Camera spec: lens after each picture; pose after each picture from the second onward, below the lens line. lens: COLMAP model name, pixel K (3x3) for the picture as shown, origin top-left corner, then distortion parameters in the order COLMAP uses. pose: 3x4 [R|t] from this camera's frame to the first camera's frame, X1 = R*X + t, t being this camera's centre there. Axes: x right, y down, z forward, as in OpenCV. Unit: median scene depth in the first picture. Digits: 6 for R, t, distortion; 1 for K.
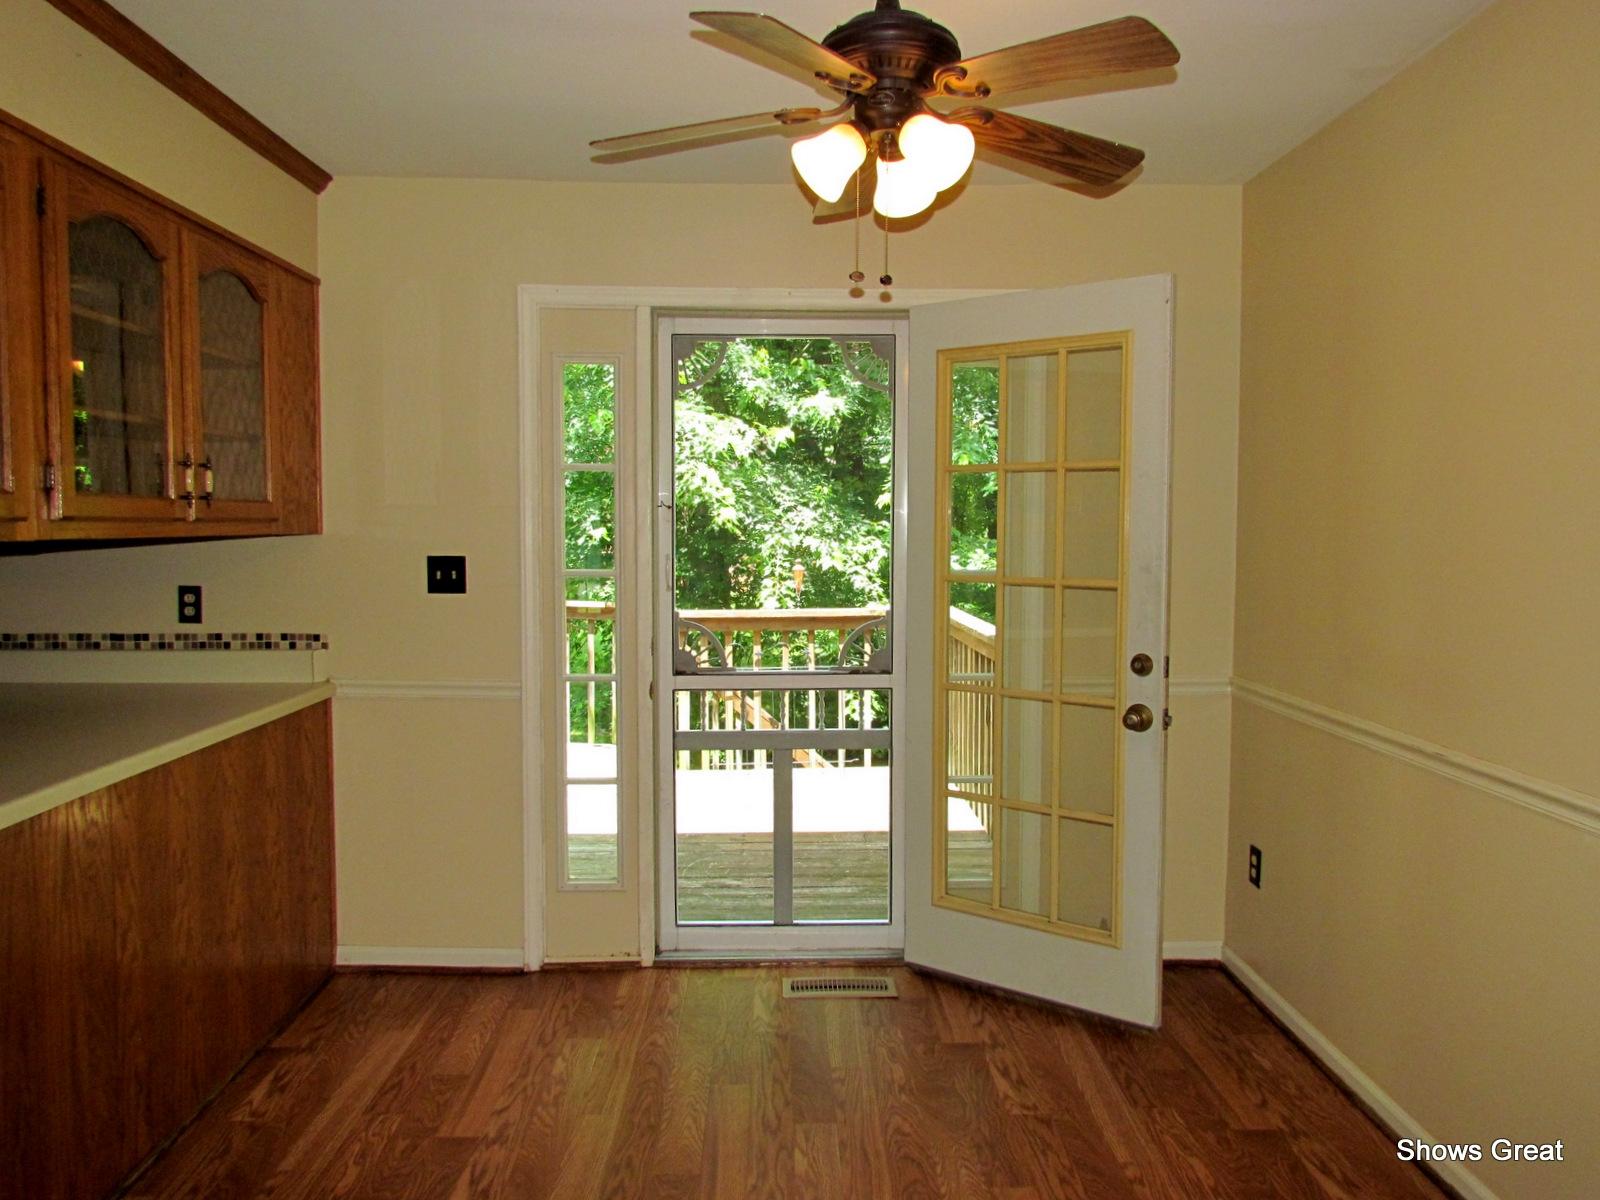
lens RADIAL K [[1181.3, 0, 804.7], [0, 1181.3, 610.4], [0, 0, 1]] dist [0.010051, -0.000930]
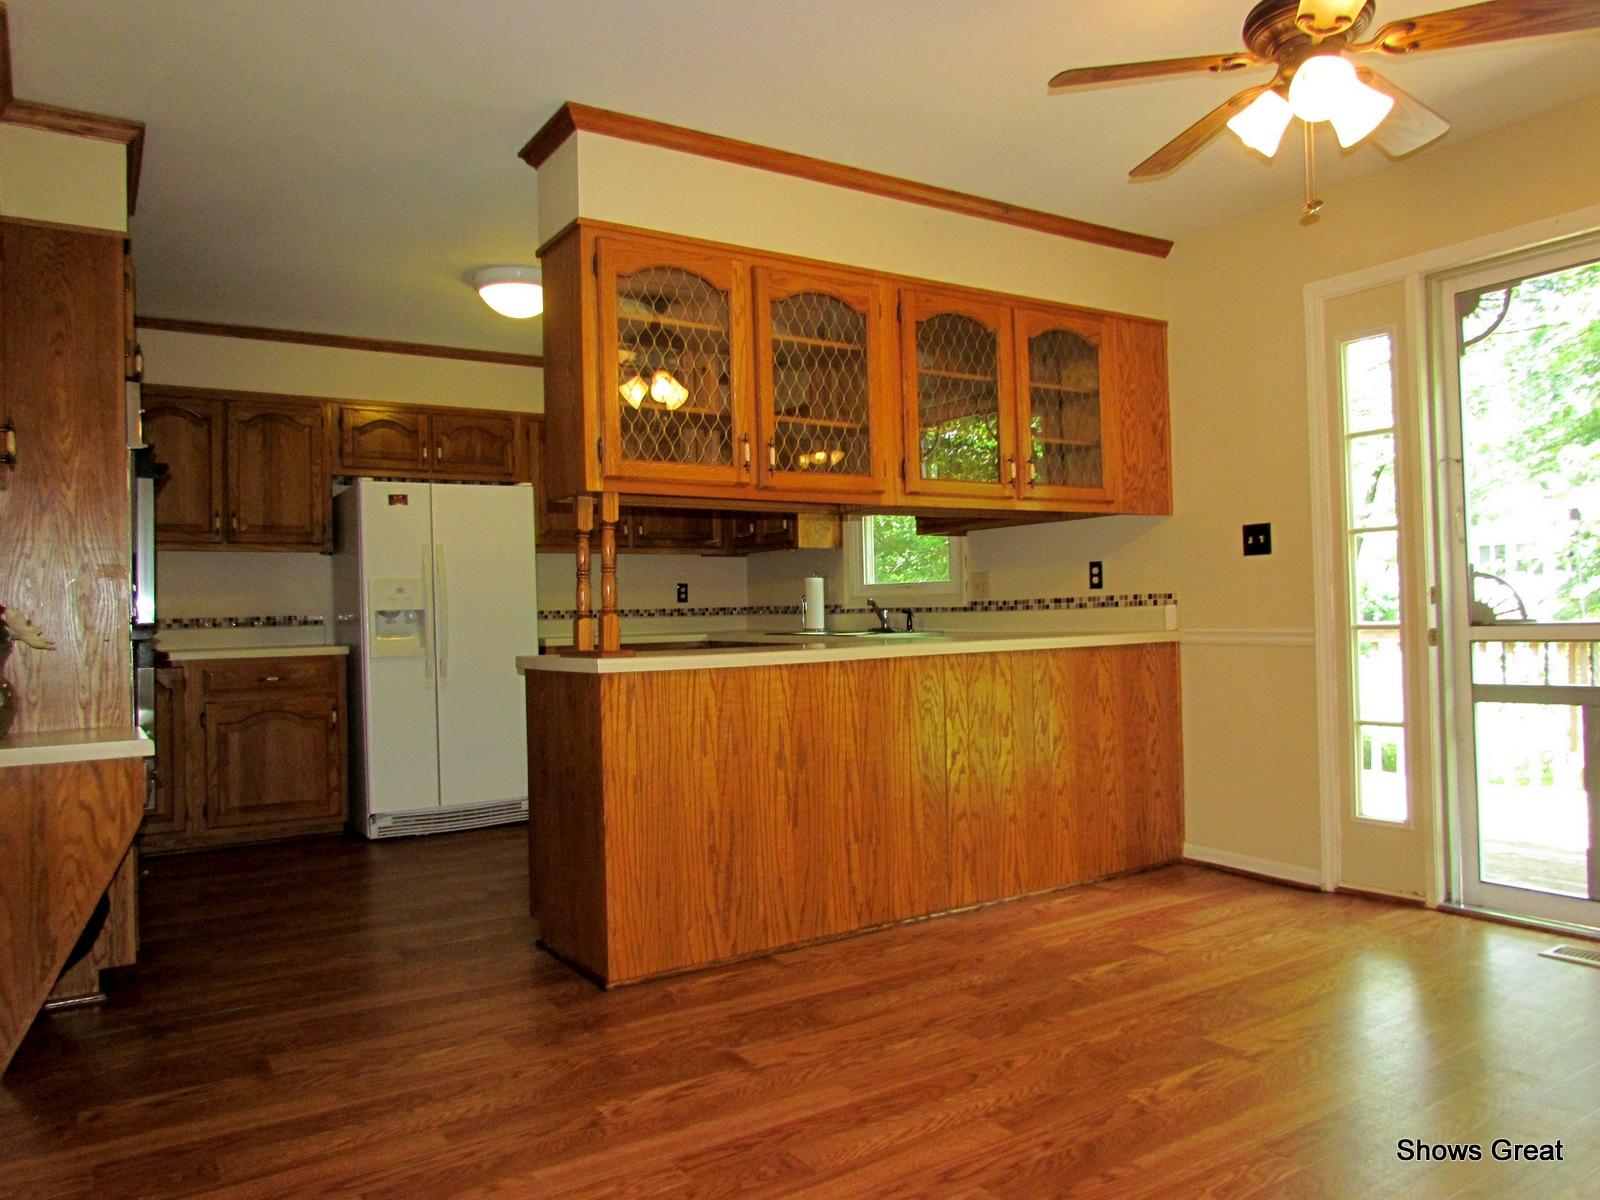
lens RADIAL K [[1181.3, 0, 804.7], [0, 1181.3, 610.4], [0, 0, 1]] dist [0.010051, -0.000930]
pose [[0.521044, -0.031748, -0.852939, 0.484992], [-0.030185, 0.997997, -0.055587, 0.123972], [0.852996, 0.054709, 0.519042, -0.006359]]
